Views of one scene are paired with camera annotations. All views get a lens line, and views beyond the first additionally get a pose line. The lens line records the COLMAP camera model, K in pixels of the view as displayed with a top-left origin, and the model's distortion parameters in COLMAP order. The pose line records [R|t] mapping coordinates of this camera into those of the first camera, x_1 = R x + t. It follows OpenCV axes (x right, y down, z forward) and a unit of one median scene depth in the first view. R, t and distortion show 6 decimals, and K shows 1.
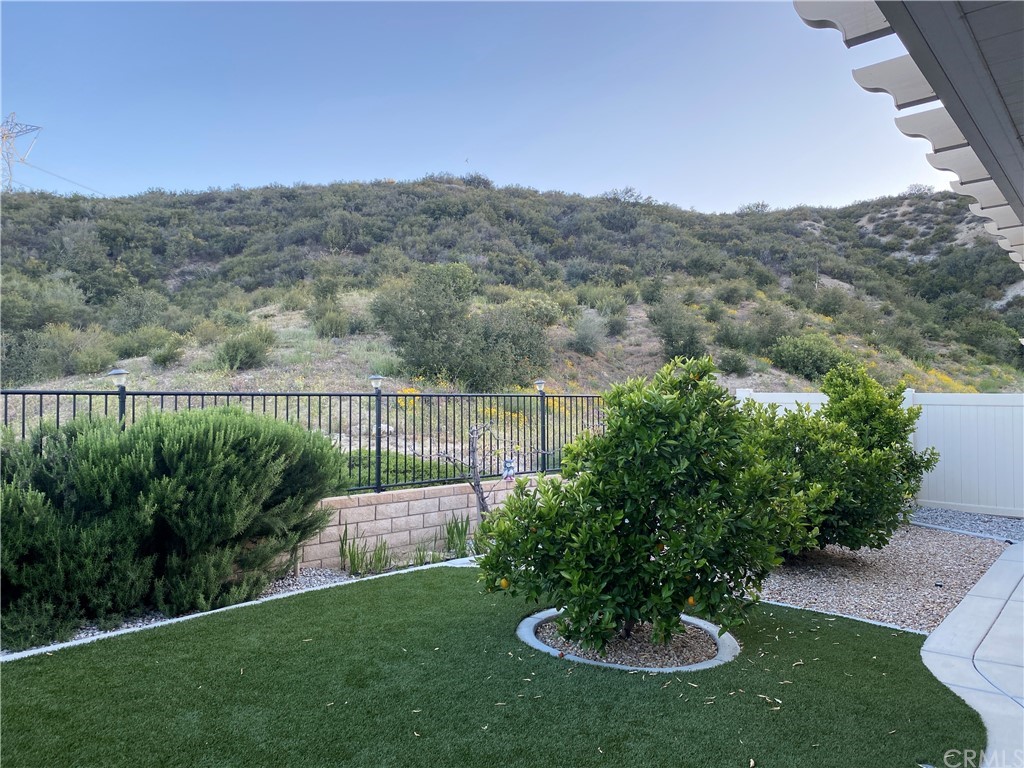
lens RADIAL K [[740.3, 0, 531.4], [0, 740.3, 403.2], [0, 0, 1]] dist [0.022936, -0.049291]
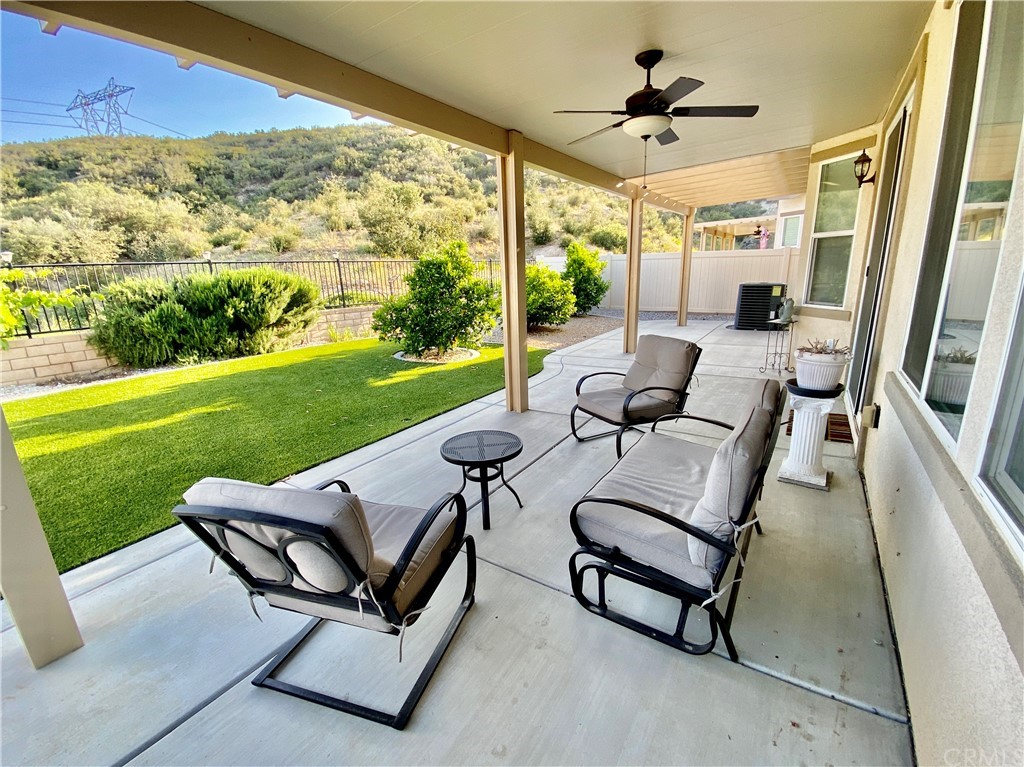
lens RADIAL K [[416.1, 0, 512.0], [0, 416.1, 383.5], [0, 0, 1]] dist [0.009825, -0.017434]
pose [[0.996186, -0.048976, 0.072208, 0.018803], [0.027986, 0.963225, 0.267233, 0.002130], [-0.082641, -0.264193, 0.960923, -0.028620]]
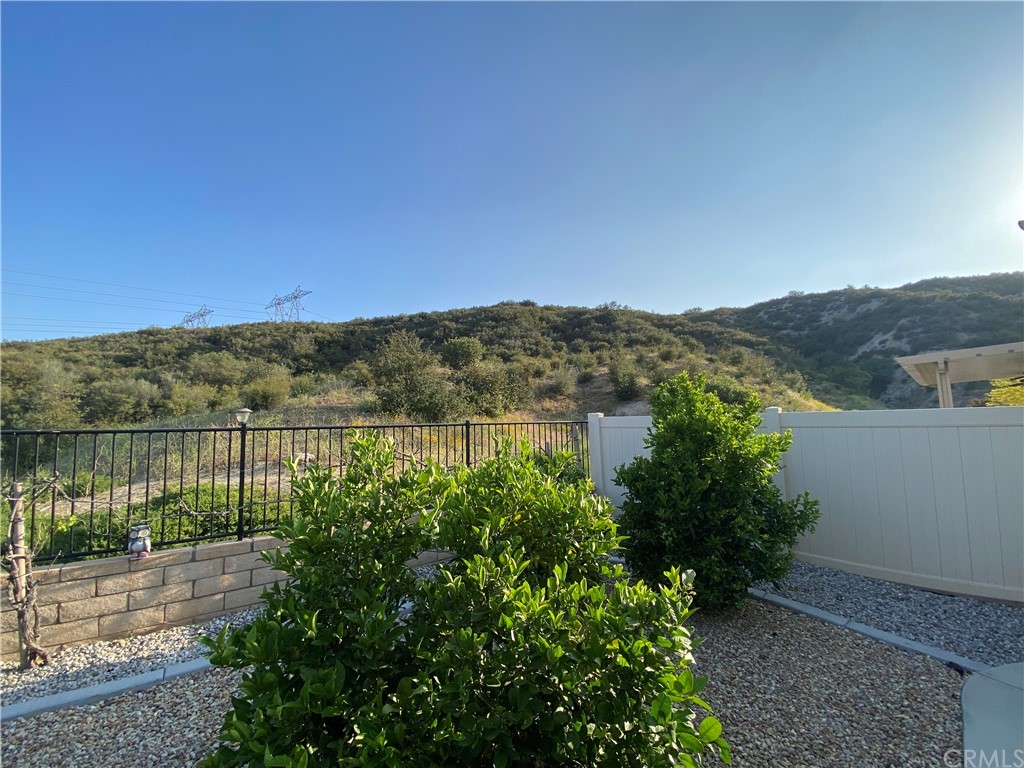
lens RADIAL K [[407.5, 0, 512.1], [0, 407.5, 394.6], [0, 0, 1]] dist [0.008991, -0.024036]
pose [[0.989629, -0.033664, -0.139647, 0.040911], [0.022618, 0.996542, -0.079949, -0.000802], [0.141856, 0.075961, 0.986969, 0.073340]]
